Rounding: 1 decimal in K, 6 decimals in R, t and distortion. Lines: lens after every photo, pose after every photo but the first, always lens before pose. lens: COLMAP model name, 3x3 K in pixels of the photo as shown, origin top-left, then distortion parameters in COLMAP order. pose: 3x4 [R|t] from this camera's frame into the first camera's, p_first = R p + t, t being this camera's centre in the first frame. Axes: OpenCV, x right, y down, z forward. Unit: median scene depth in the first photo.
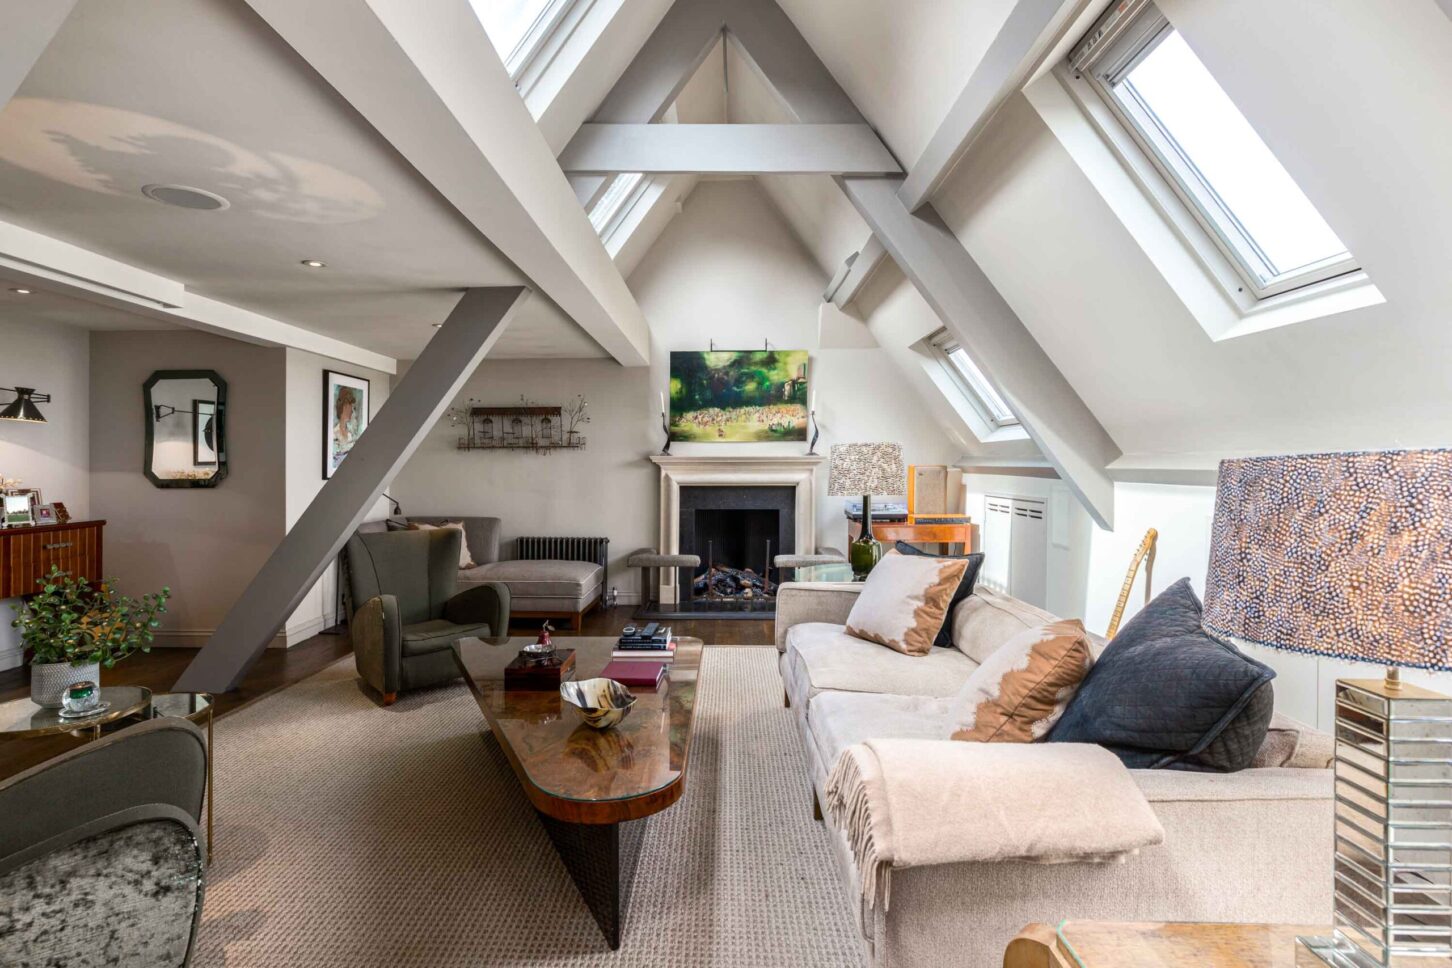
lens RADIAL K [[683.7, 0, 722.7], [0, 683.7, 470.1], [0, 0, 1]] dist [0.023821, 0.000126]
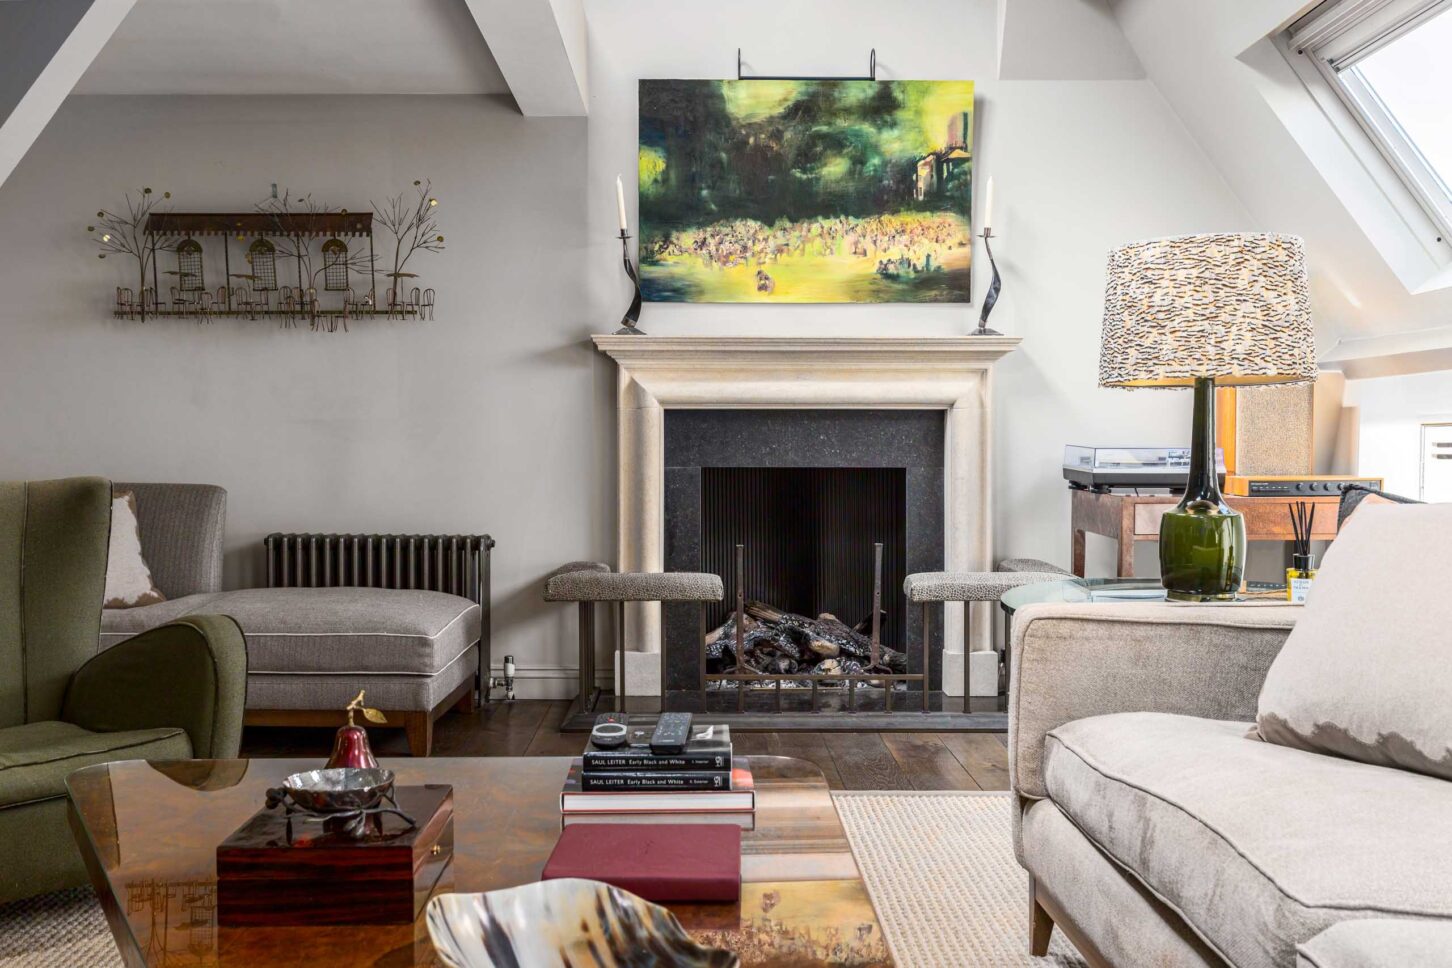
lens RADIAL K [[1433.3, 0, 727.3], [0, 1433.3, 487.0], [0, 0, 1]] dist [0.010616, 0.000000]
pose [[0.999839, -0.004596, 0.017356, -0.041832], [0.004050, 0.999500, 0.031362, 0.043839], [-0.017492, -0.031287, 0.999357, 0.146612]]
